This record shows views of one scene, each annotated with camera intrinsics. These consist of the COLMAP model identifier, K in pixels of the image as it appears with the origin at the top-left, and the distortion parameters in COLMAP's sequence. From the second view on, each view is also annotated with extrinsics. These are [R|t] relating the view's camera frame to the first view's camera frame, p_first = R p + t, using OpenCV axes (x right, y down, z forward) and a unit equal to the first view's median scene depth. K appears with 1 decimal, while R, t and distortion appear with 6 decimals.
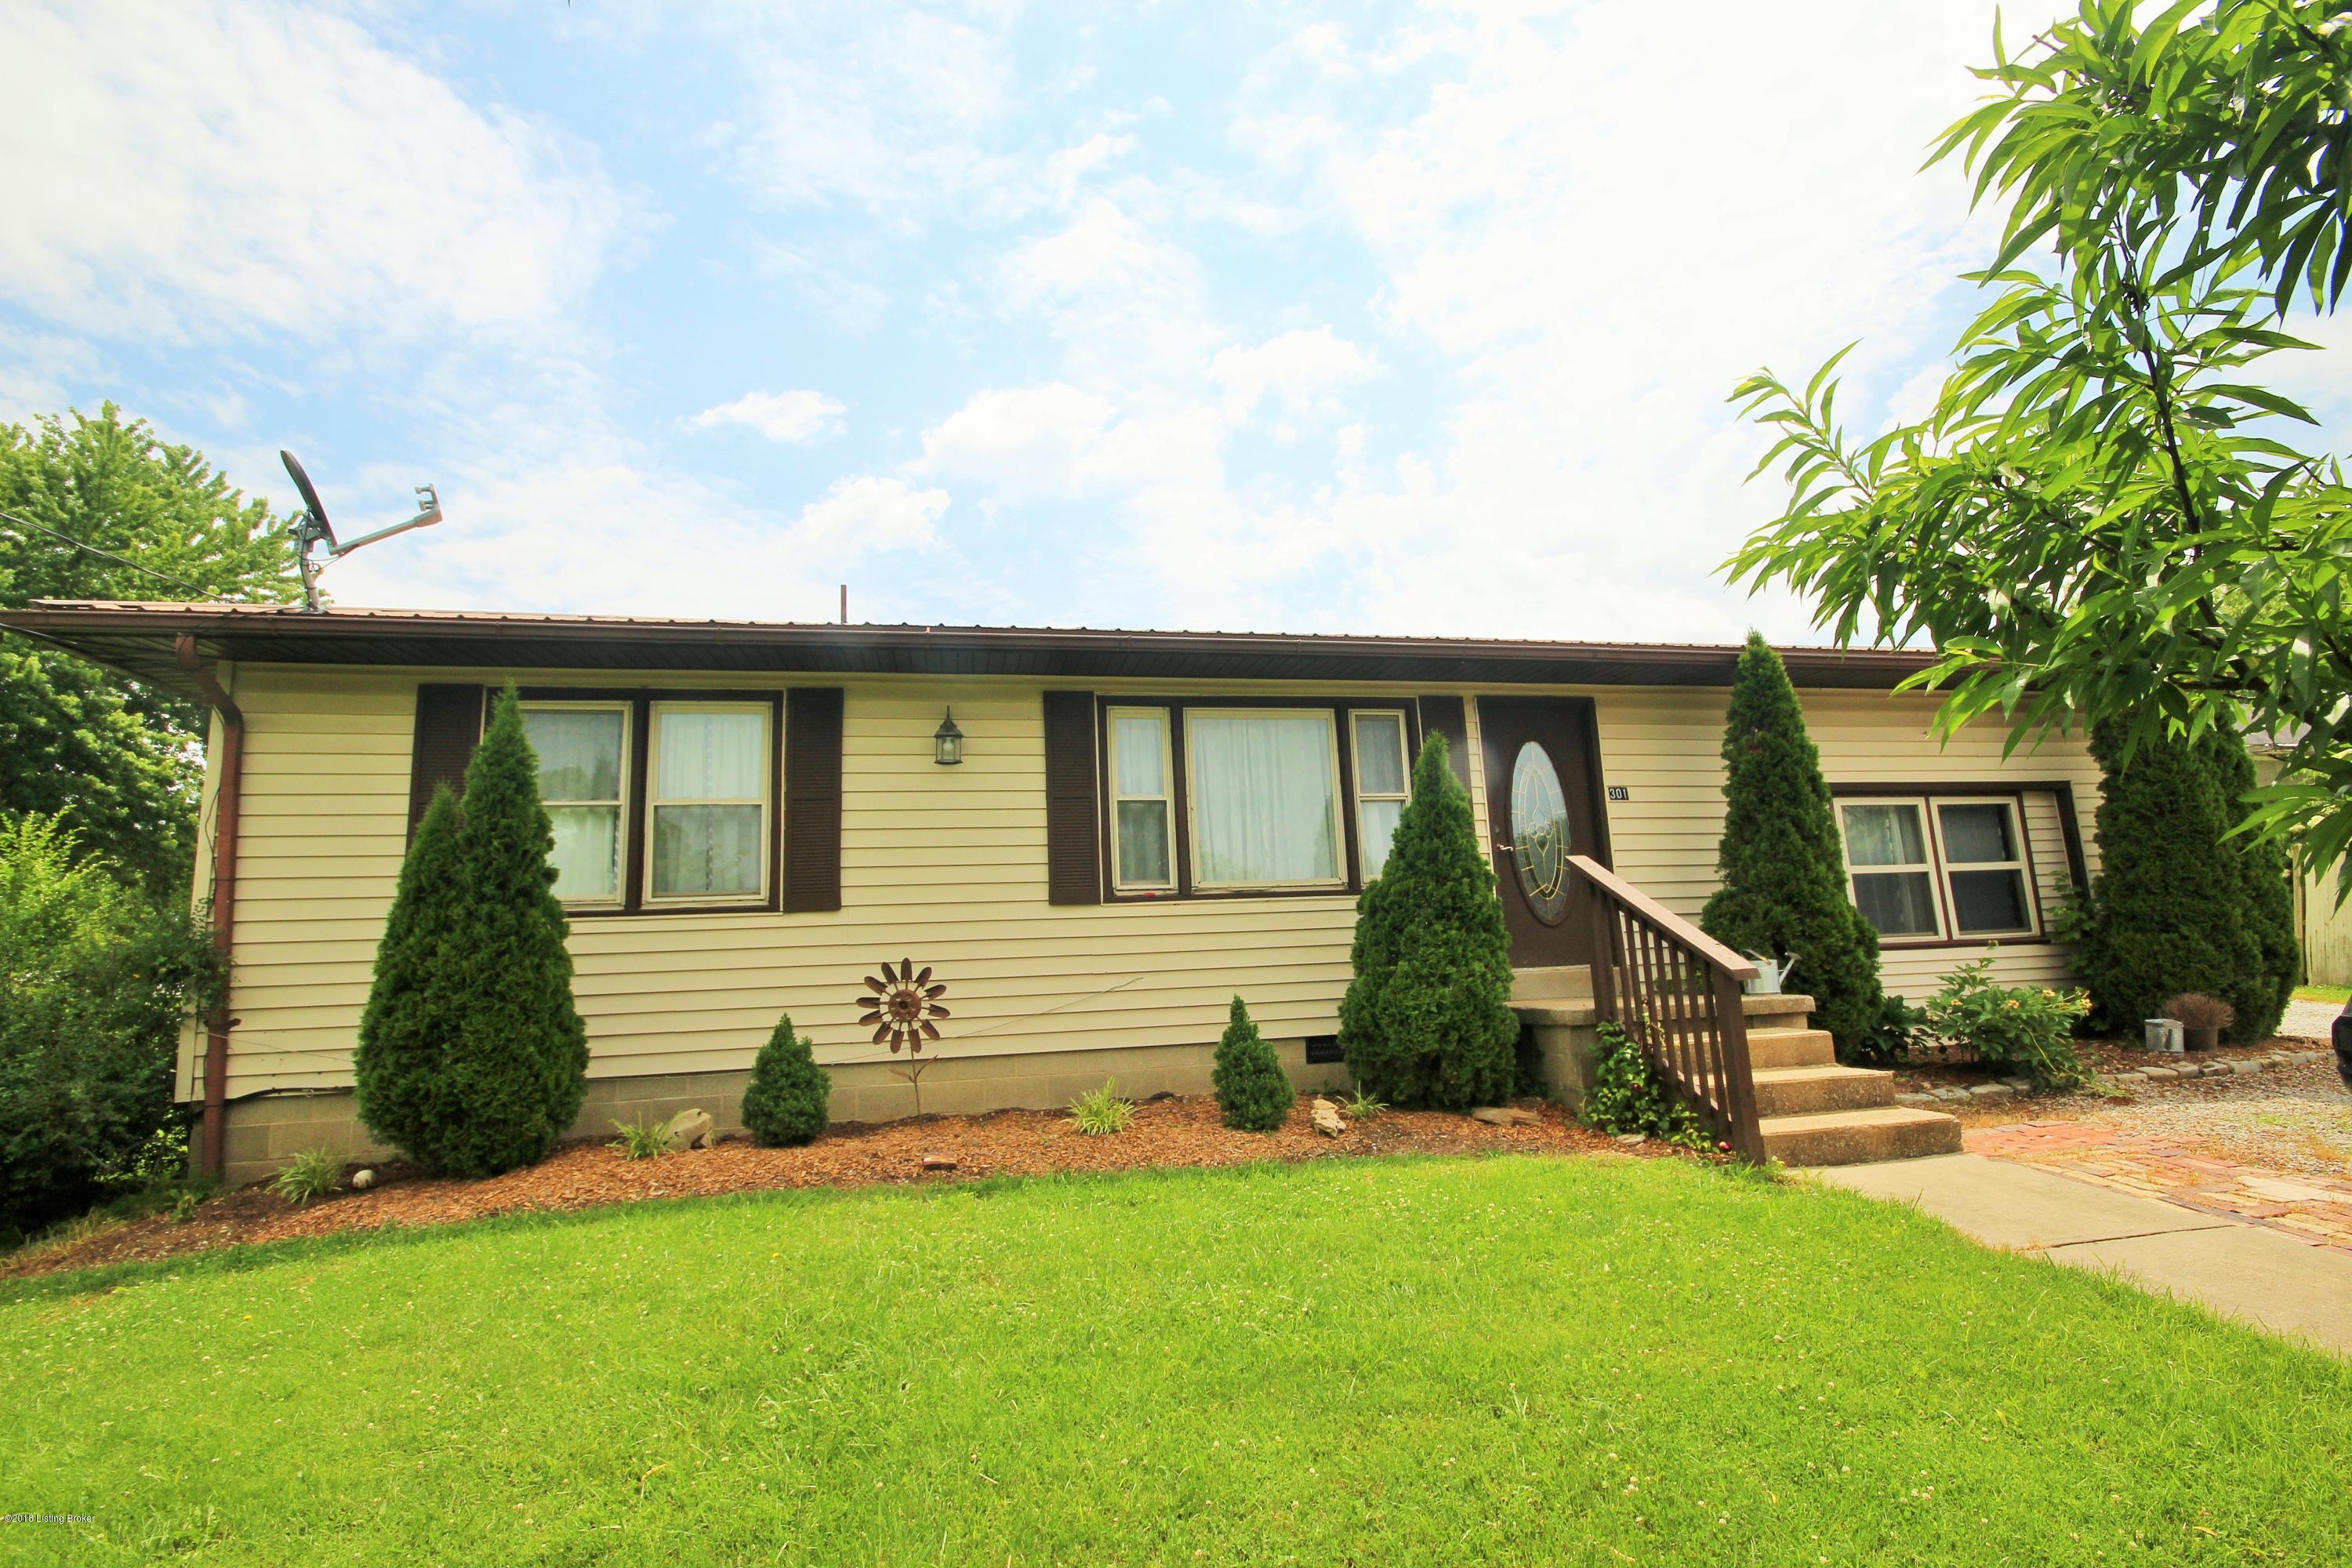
lens RADIAL K [[1114.2, 0, 1165.8], [0, 1114.2, 764.1], [0, 0, 1]] dist [-0.004568, 0.000184]
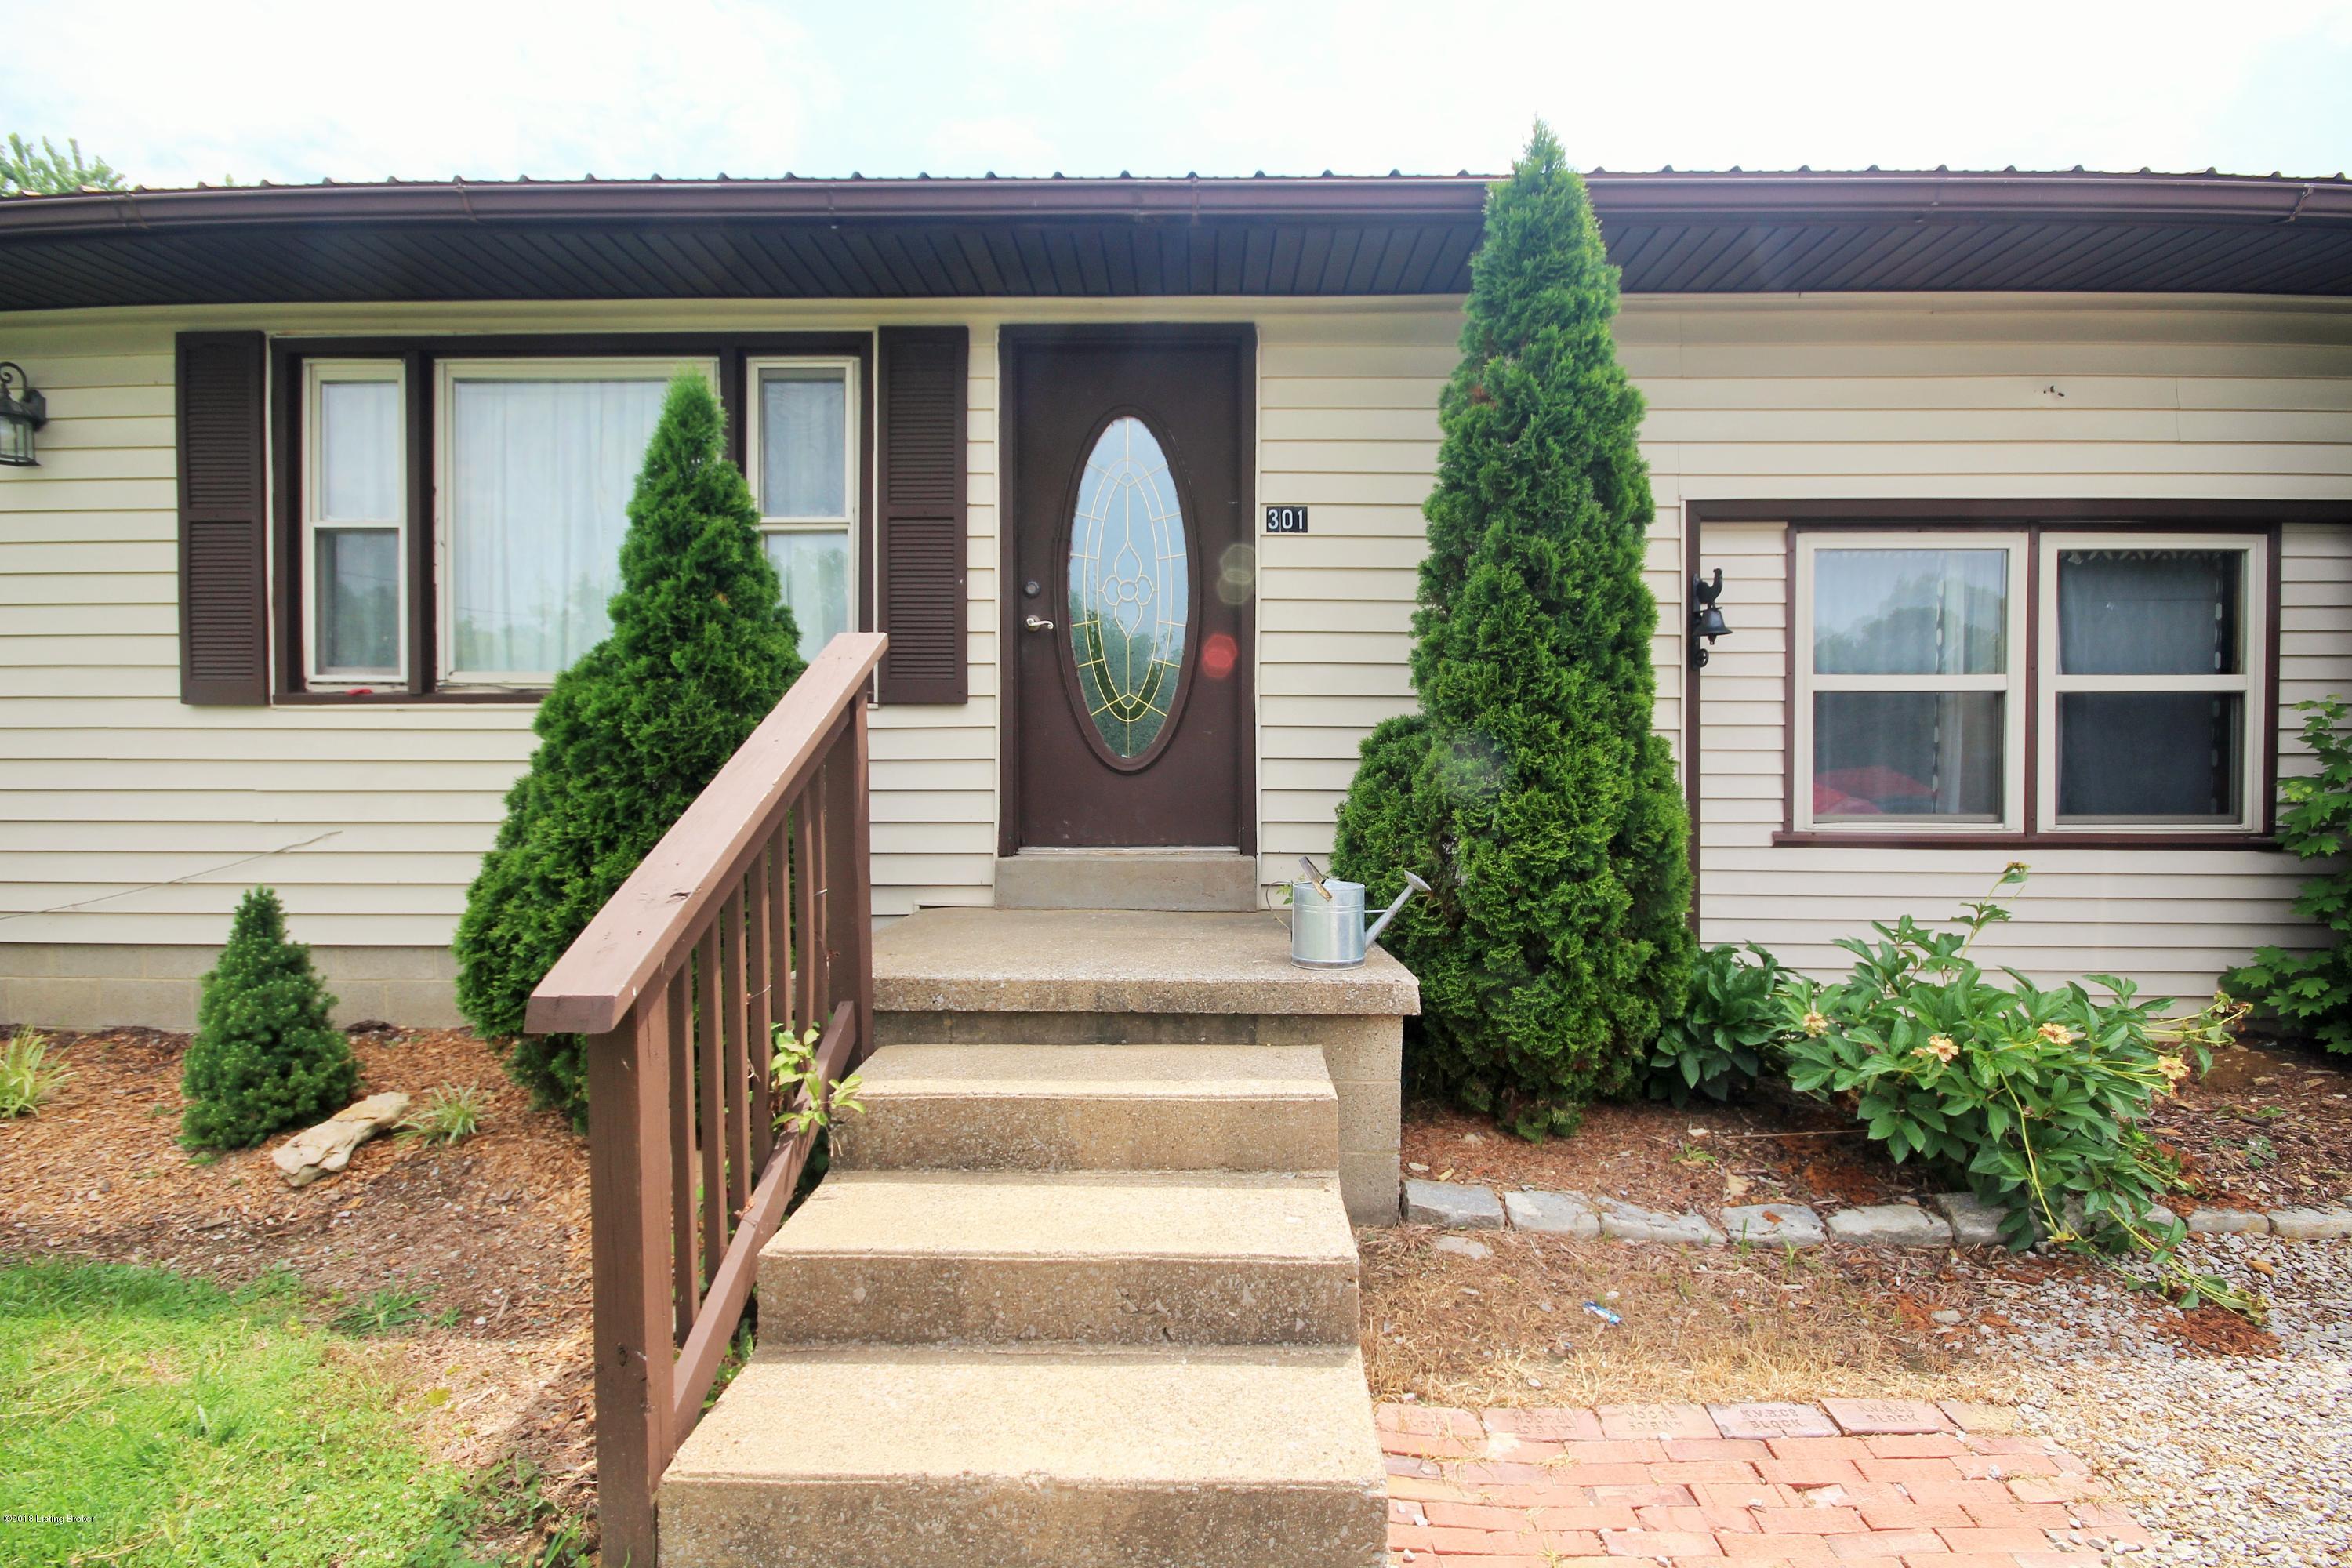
lens RADIAL K [[1114.2, 0, 1172.7], [0, 1114.2, 774.6], [0, 0, 1]] dist [-0.004568, 0.000184]
pose [[0.972941, 0.045894, -0.226450, 0.508784], [-0.000665, 0.980627, 0.195883, 0.043642], [0.231053, -0.190432, 0.954123, 0.515018]]
